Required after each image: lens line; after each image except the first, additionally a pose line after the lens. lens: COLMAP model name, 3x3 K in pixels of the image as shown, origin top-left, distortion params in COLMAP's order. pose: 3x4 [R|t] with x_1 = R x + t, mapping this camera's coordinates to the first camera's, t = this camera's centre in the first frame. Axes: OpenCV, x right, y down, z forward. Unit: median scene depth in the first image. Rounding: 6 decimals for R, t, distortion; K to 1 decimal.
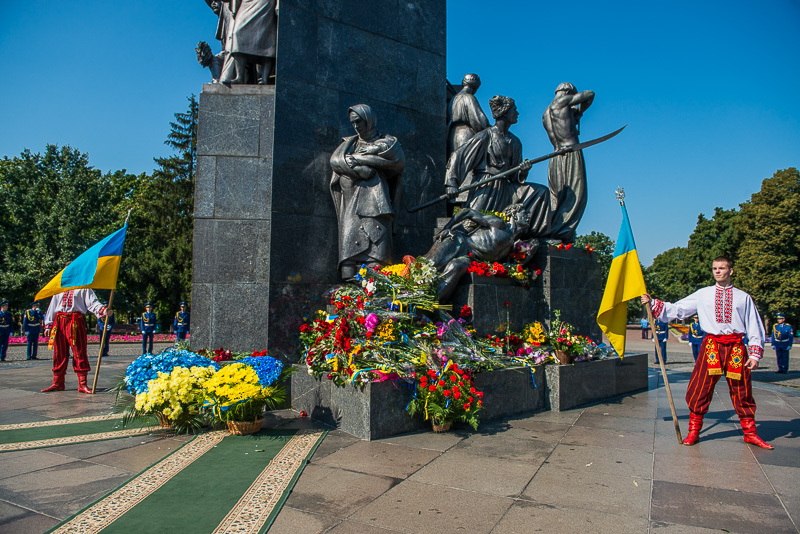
lens RADIAL K [[565.3, 0, 400.0], [0, 565.3, 267.0], [0, 0, 1]] dist [-0.008226, 0.002611]
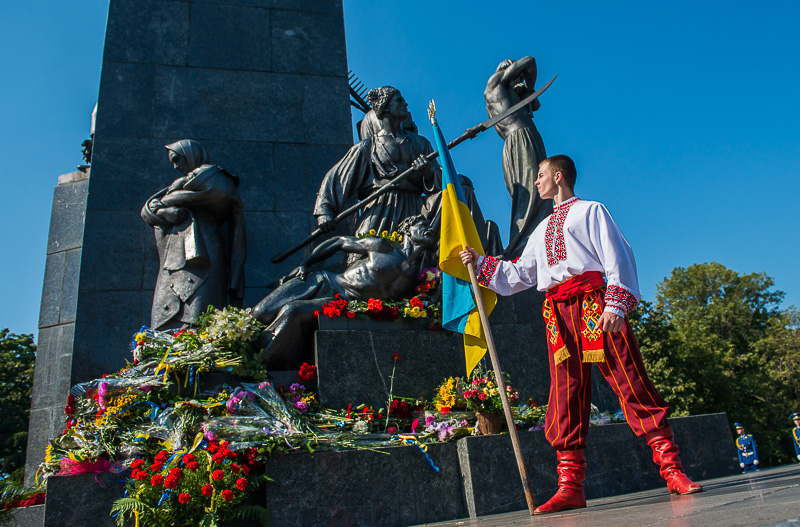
lens RADIAL K [[676.2, 0, 442.2], [0, 676.2, 253.3], [0, 0, 1]] dist [-0.004539, -0.007680]
pose [[0.940017, -0.231016, -0.250995, 0.445073], [0.152958, 0.943115, -0.295191, 0.183950], [0.304911, 0.239093, 0.921880, 0.262898]]
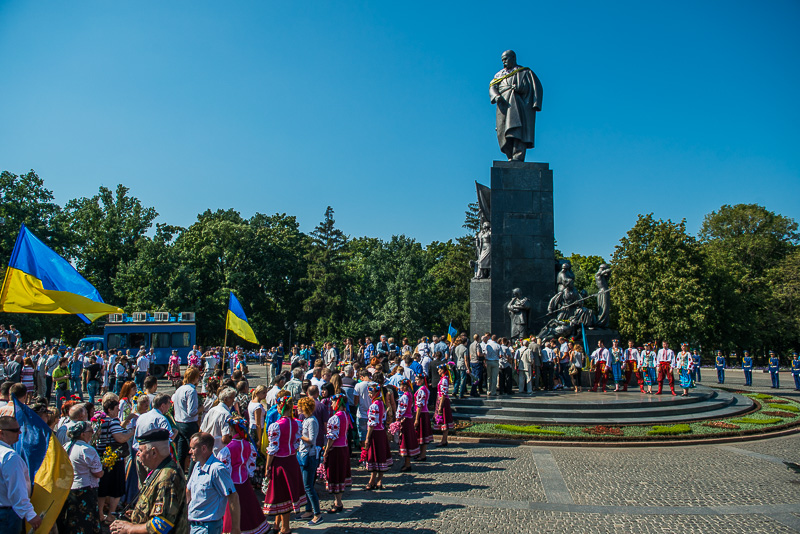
lens RADIAL K [[565.3, 0, 400.0], [0, 565.3, 267.0], [0, 0, 1]] dist [-0.008226, 0.002611]
pose [[0.870372, -0.056726, -0.489116, 0.883764], [0.029609, 0.997574, -0.063008, -0.211935], [0.491503, 0.040358, 0.869940, -2.016167]]
